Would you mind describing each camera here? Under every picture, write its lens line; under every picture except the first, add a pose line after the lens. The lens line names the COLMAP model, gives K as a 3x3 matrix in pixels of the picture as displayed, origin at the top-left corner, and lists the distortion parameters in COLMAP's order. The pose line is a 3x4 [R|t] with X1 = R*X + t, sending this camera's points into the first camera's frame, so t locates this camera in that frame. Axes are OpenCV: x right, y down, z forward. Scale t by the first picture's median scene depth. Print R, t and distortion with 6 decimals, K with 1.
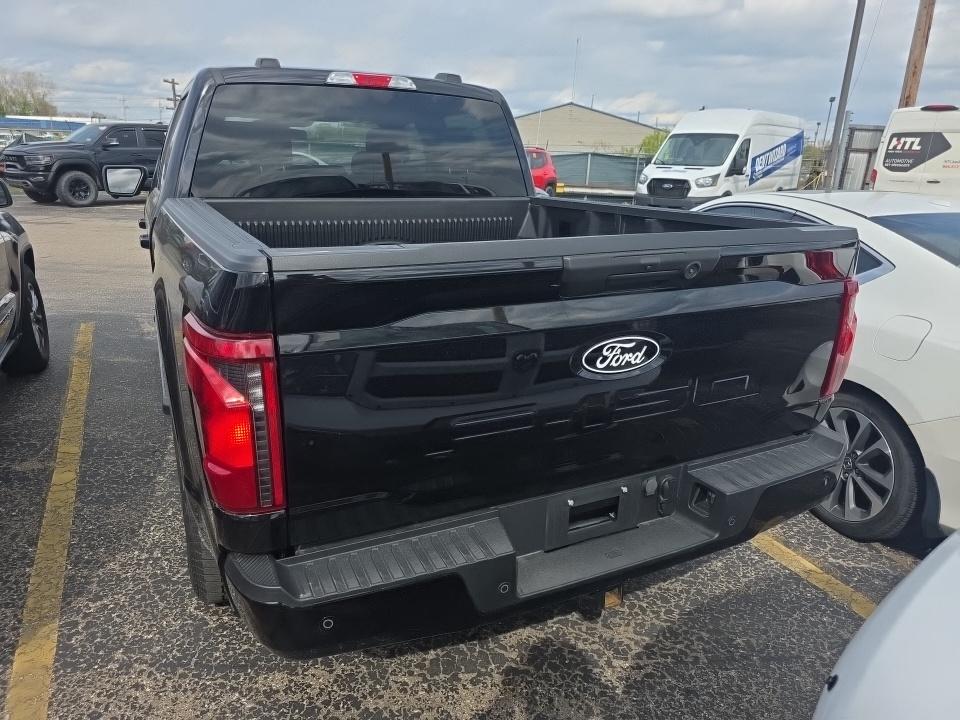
lens RADIAL K [[646.6, 0, 480.0], [0, 646.6, 362.6], [0, 0, 1]] dist [0.025372, -0.023377]
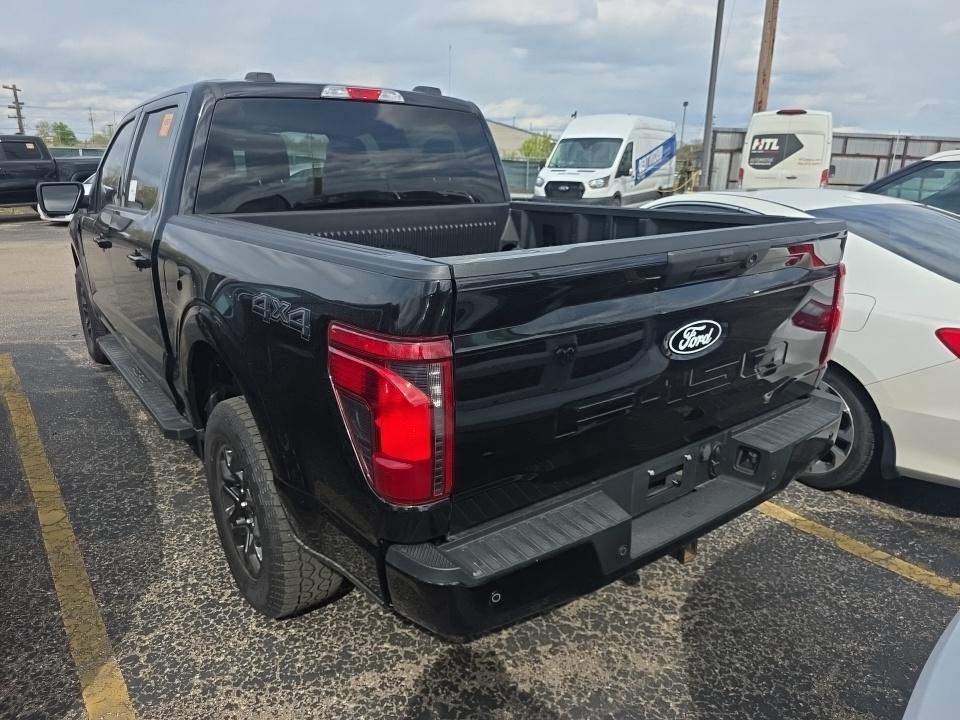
lens RADIAL K [[646.6, 0, 487.3], [0, 646.6, 360.8], [0, 0, 1]] dist [0.025372, -0.023377]
pose [[0.981974, -0.073760, 0.174028, -0.245037], [0.075446, 0.997145, -0.003083, 0.004218], [-0.173304, 0.016157, 0.984736, -0.046950]]
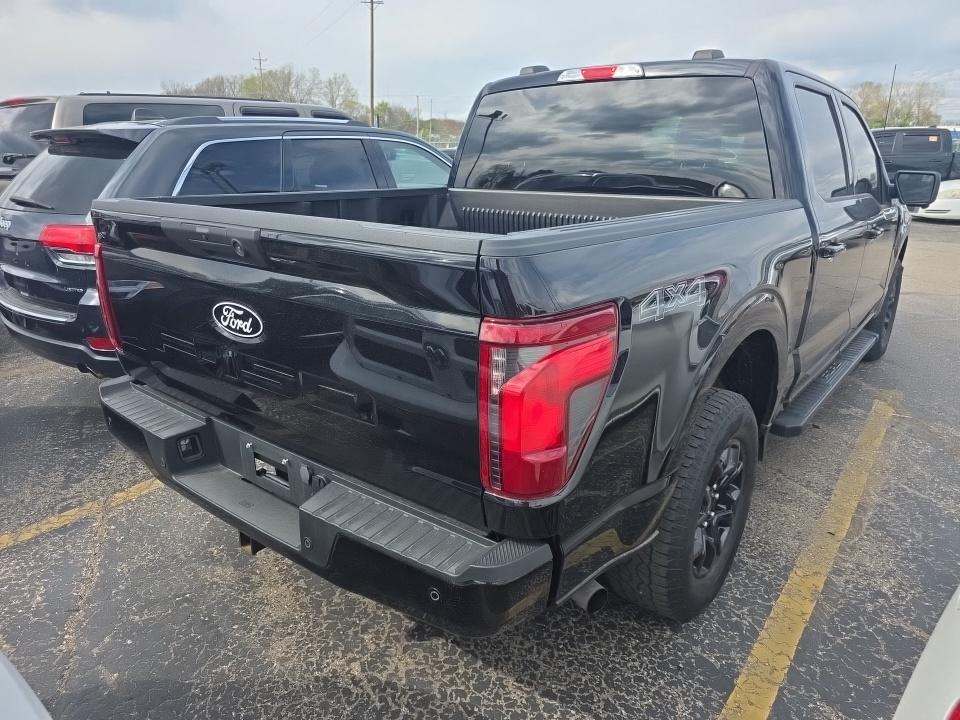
lens RADIAL K [[646.6, 0, 471.1], [0, 646.6, 366.5], [0, 0, 1]] dist [0.025372, -0.023377]
pose [[0.429305, 0.262562, -0.864152, 0.960872], [-0.269522, 0.950456, 0.154888, -0.150836], [0.862007, 0.166414, 0.478802, 0.584885]]
